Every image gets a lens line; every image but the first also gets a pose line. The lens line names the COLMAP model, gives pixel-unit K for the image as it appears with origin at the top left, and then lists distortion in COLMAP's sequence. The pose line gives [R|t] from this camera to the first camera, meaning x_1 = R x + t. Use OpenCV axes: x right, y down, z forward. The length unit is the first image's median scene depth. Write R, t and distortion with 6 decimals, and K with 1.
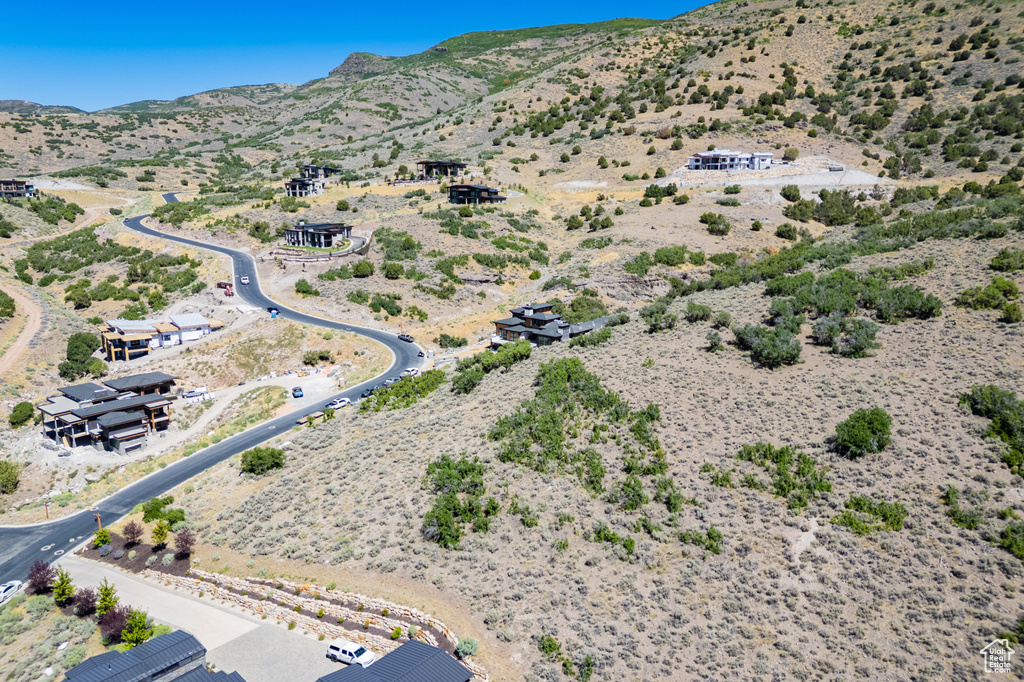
lens RADIAL K [[748.7, 0, 521.2], [0, 748.7, 346.3], [0, 0, 1]] dist [0.076069, -0.081366]
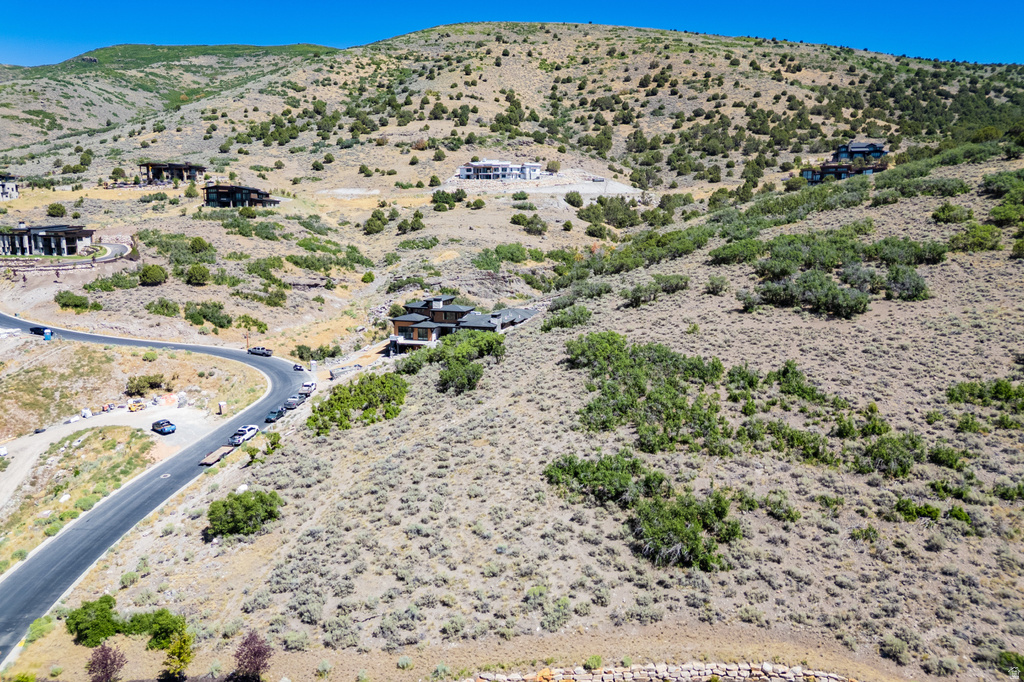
lens RADIAL K [[748.7, 0, 512.7], [0, 748.7, 342.6], [0, 0, 1]] dist [0.076069, -0.081366]
pose [[0.912461, -0.069611, 0.403198, -0.116710], [0.091464, 0.995187, -0.035173, 0.015637], [-0.398809, 0.068972, 0.914437, 0.095682]]
